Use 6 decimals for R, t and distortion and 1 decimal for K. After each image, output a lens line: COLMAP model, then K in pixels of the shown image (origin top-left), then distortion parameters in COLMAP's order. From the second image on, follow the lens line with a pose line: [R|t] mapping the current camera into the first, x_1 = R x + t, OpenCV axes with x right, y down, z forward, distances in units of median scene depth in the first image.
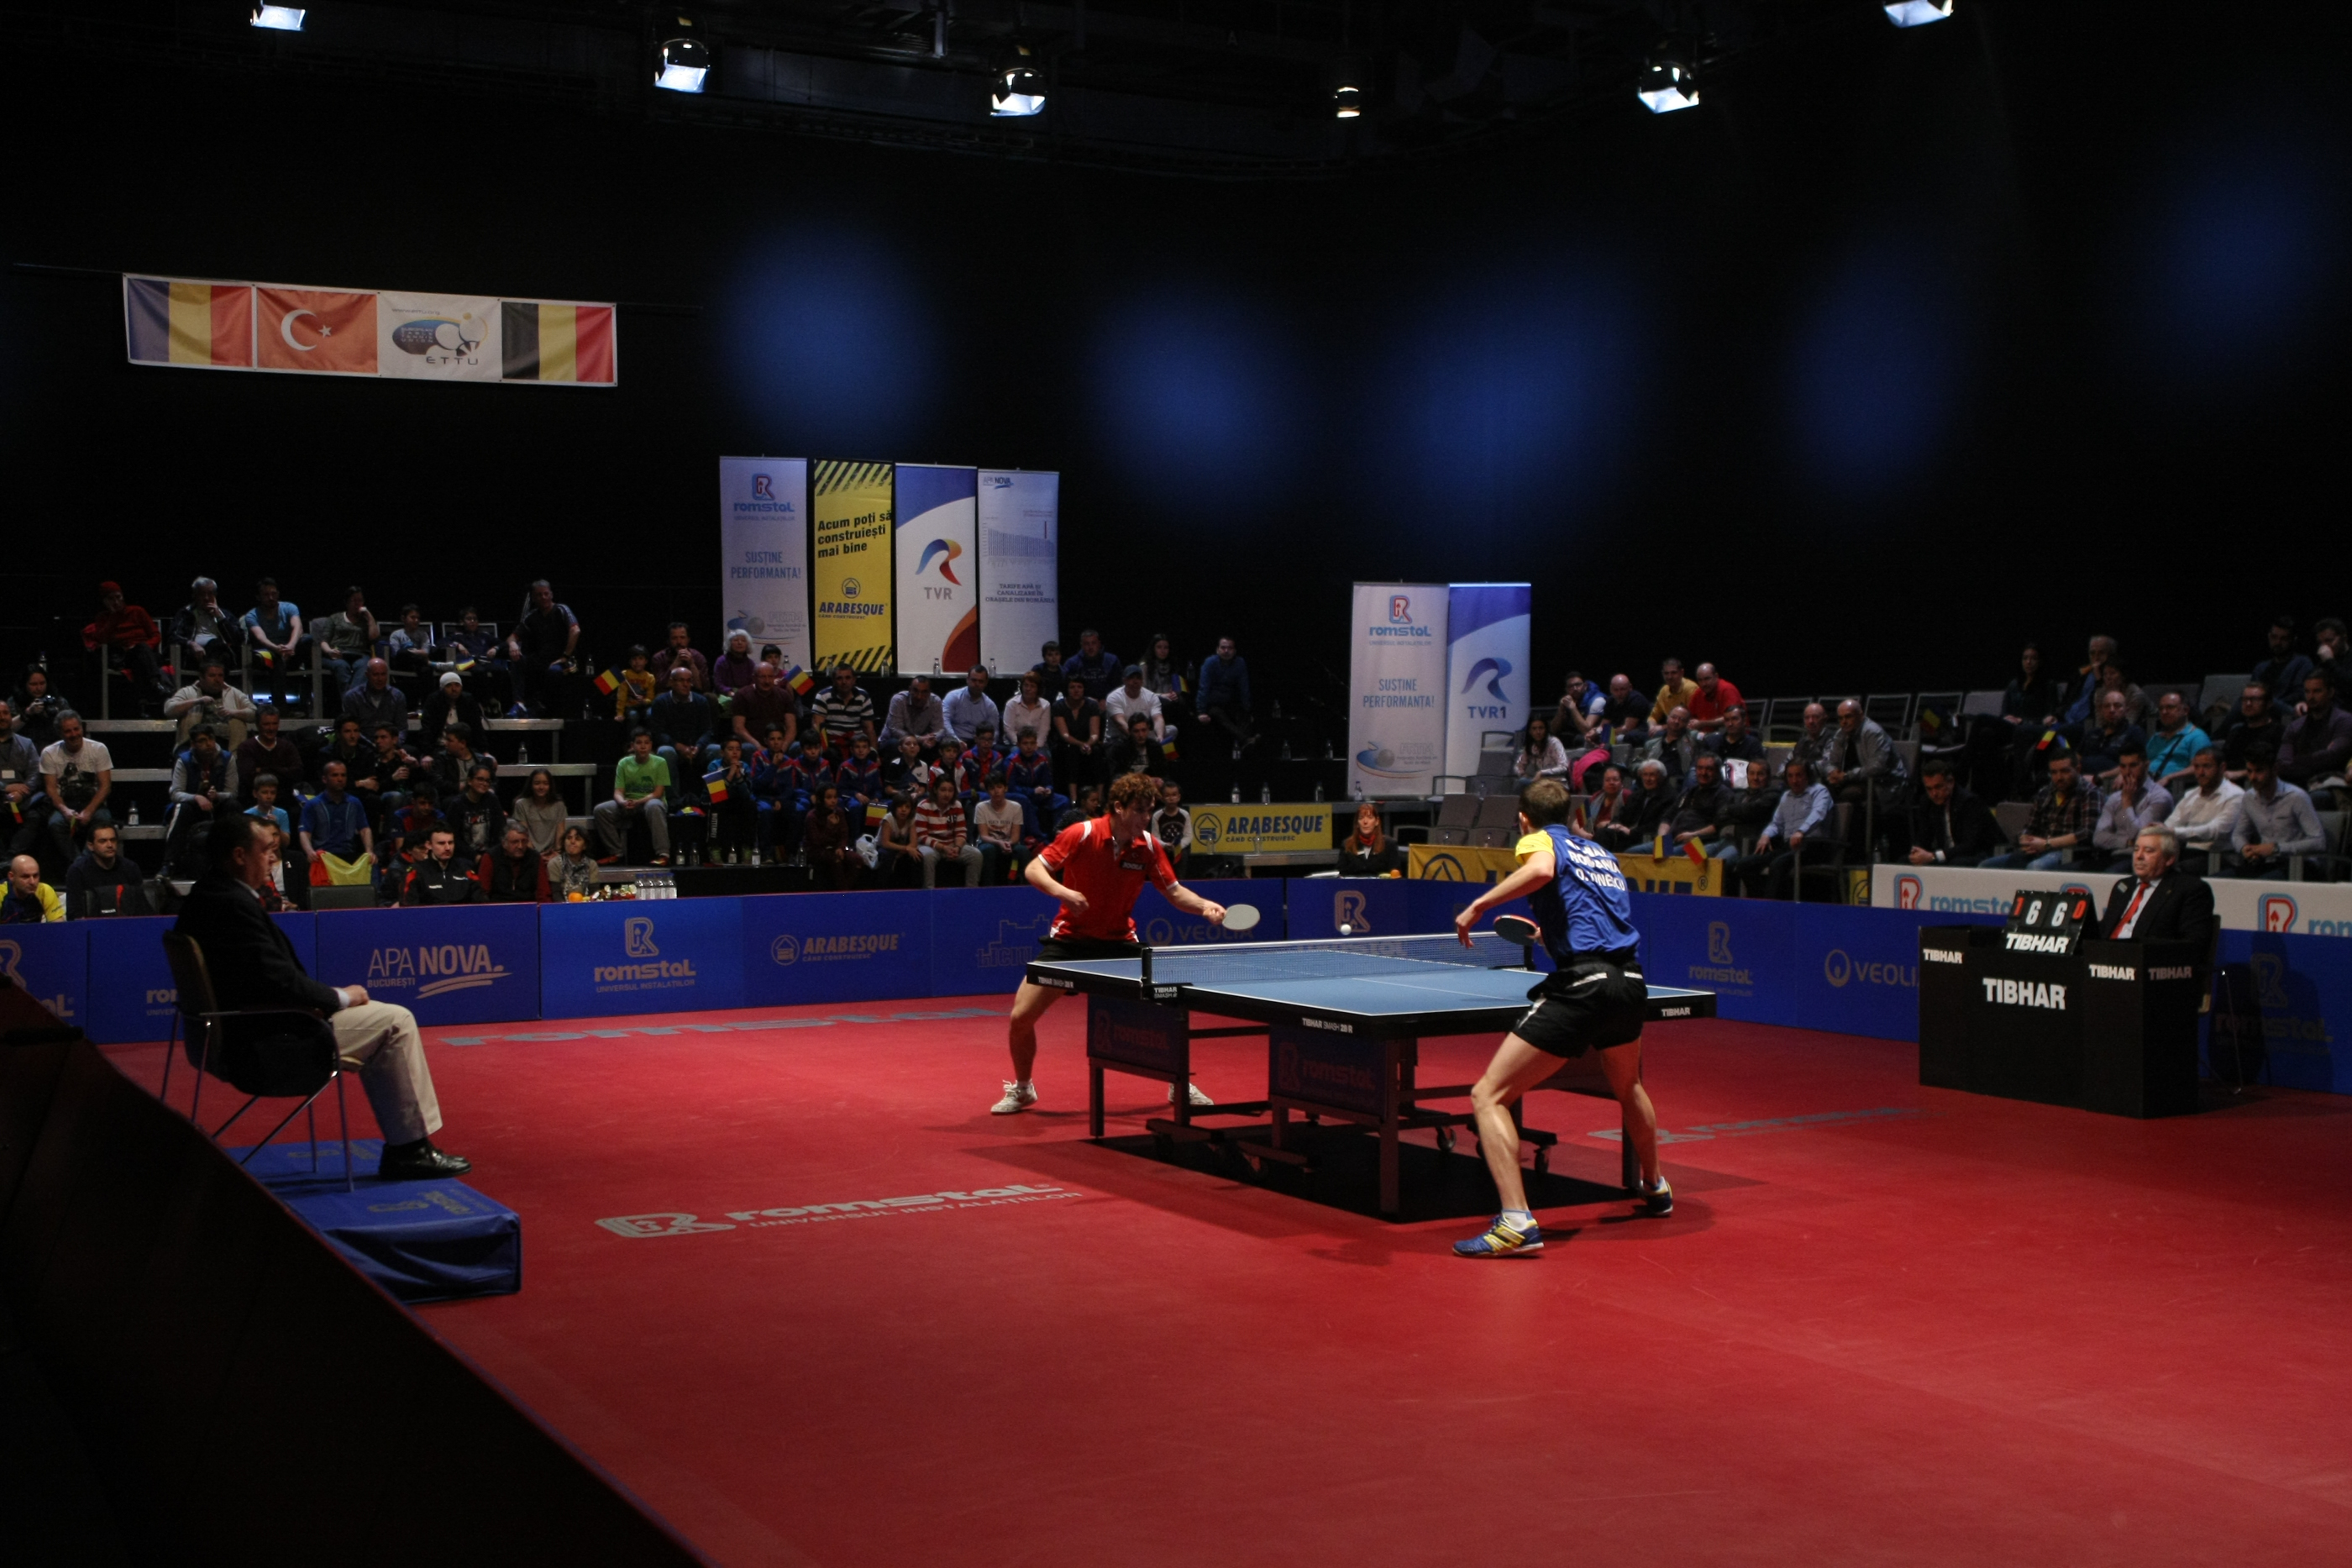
lens RADIAL K [[2792.5, 0, 1176.0], [0, 2792.5, 784.0], [0, 0, 1]] dist [-0.032687, 0.014536]
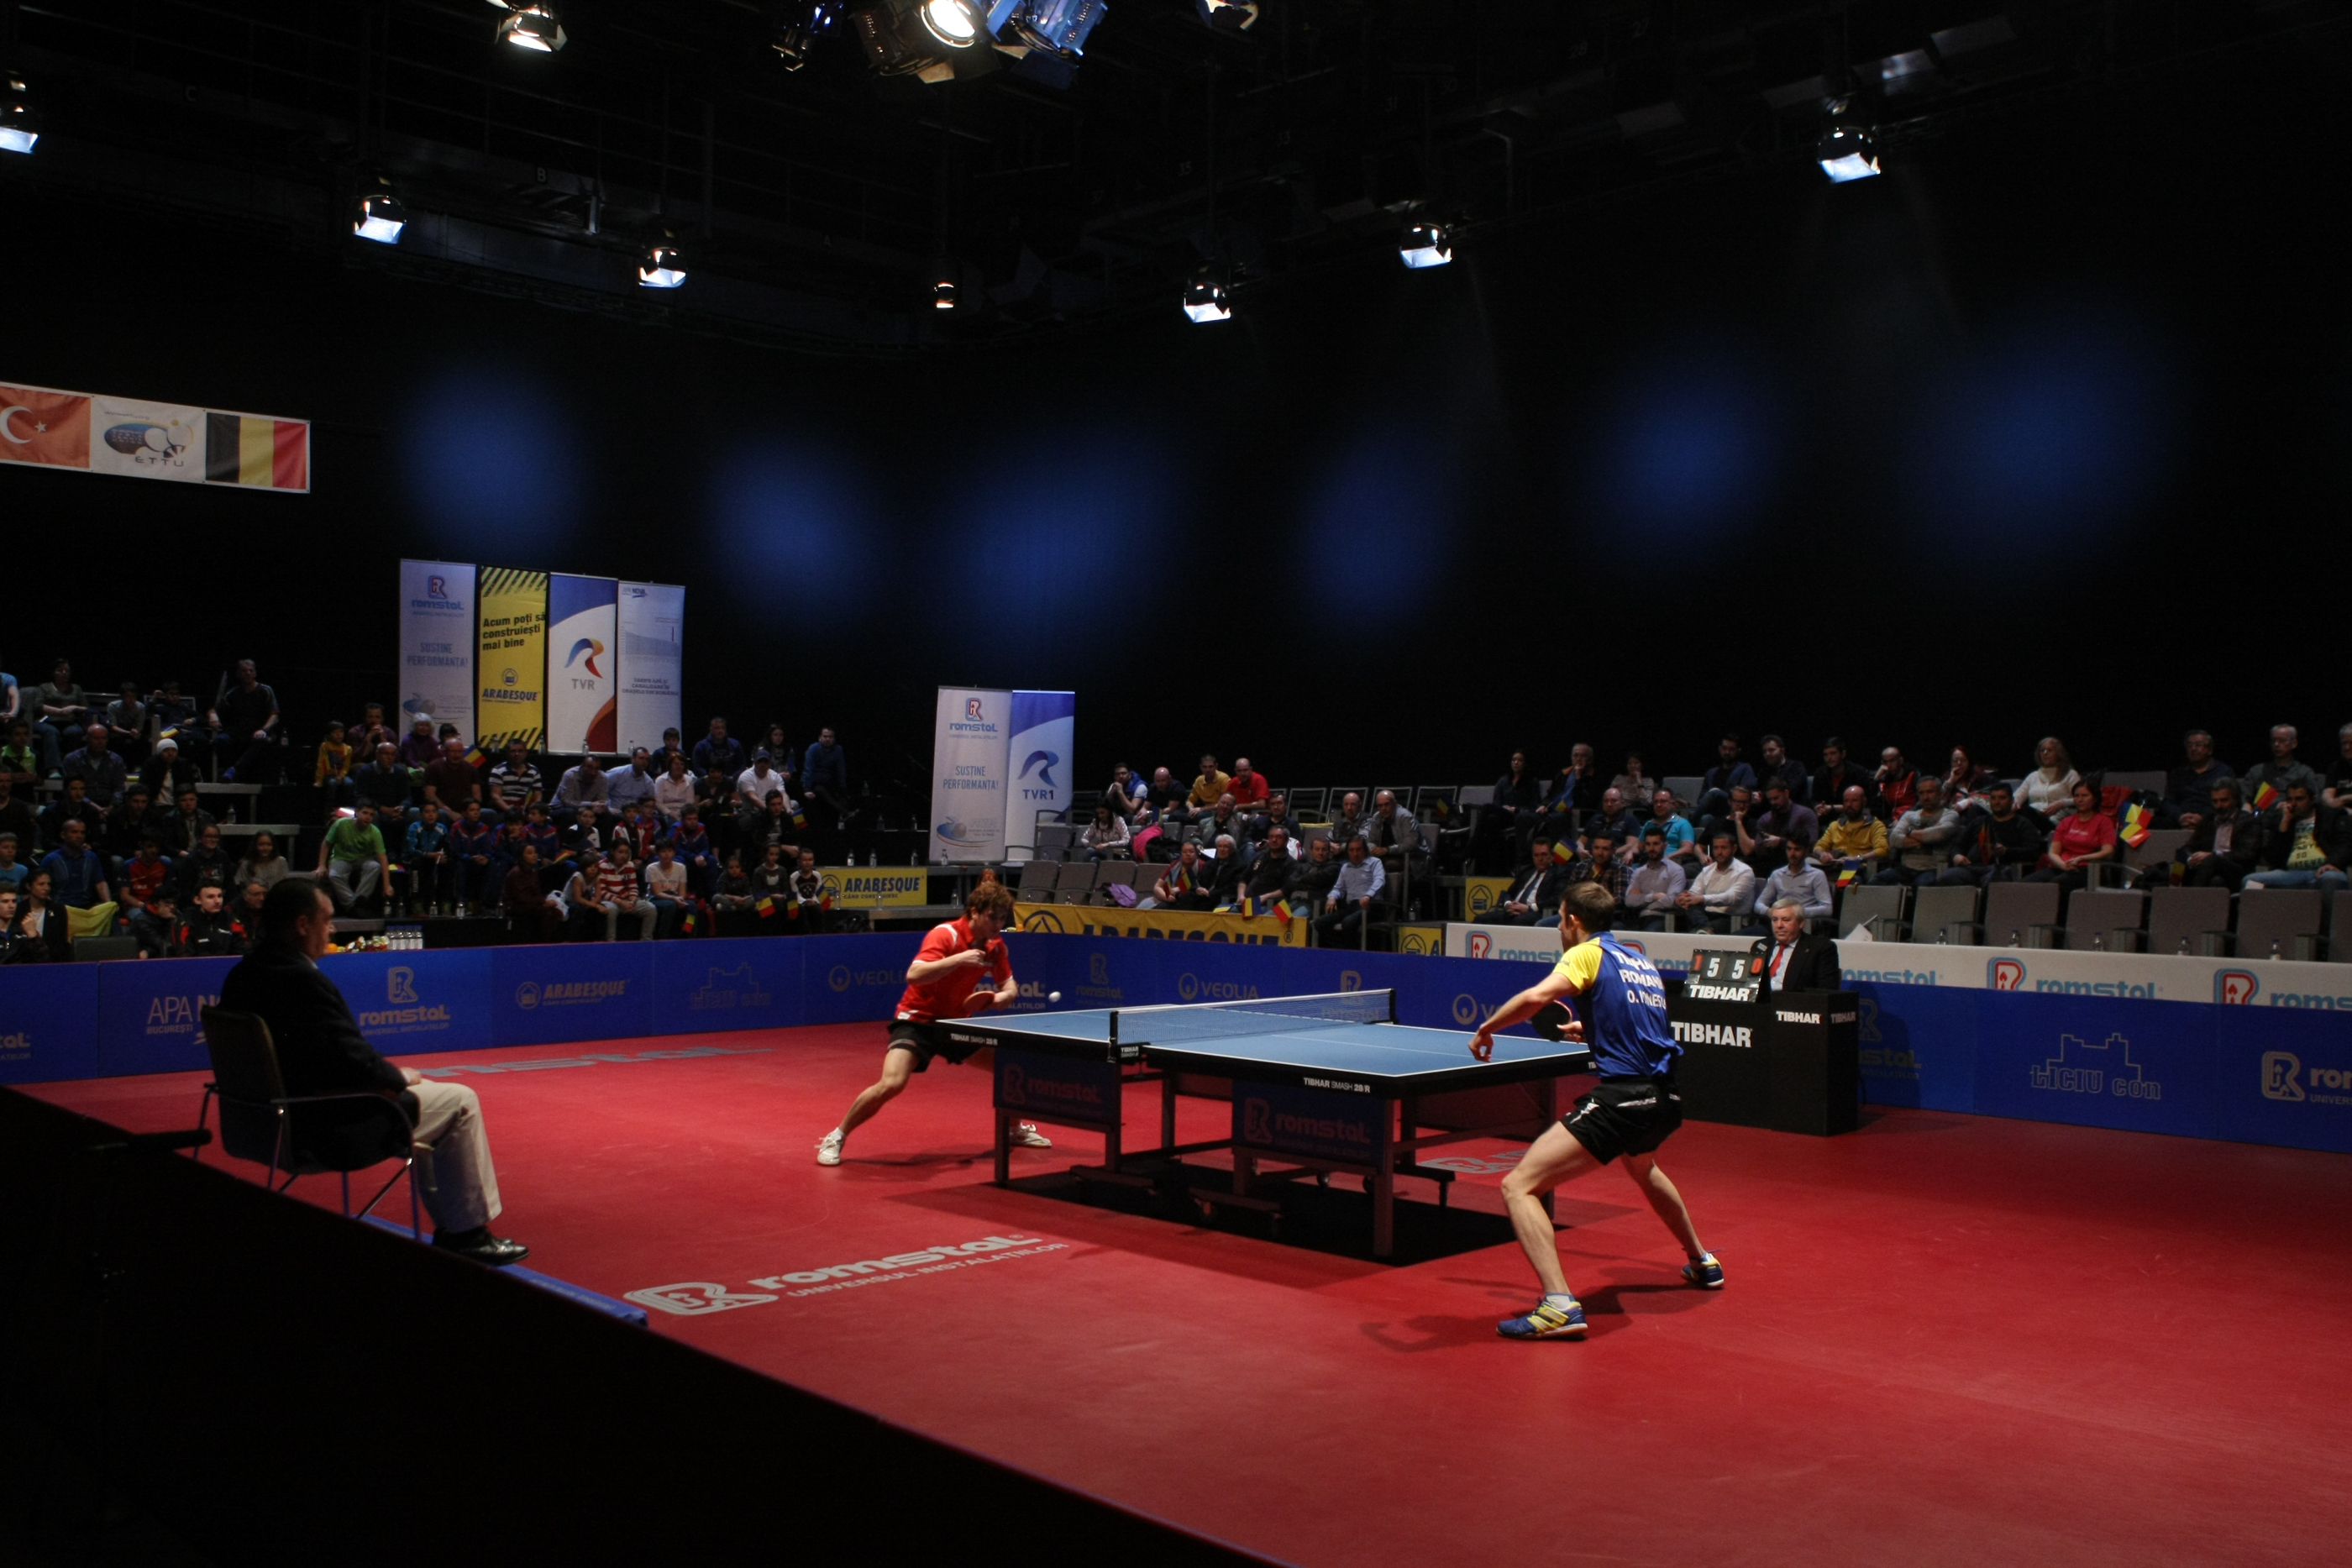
lens RADIAL K [[2110.5, 0, 1176.0], [0, 2110.5, 784.0], [0, 0, 1]] dist [-0.072239, 0.069798]
pose [[0.963707, 0.020818, 0.266148, -0.087014], [-0.012507, 0.999381, -0.032886, -0.000476], [-0.266667, 0.028363, 0.963371, 0.092002]]
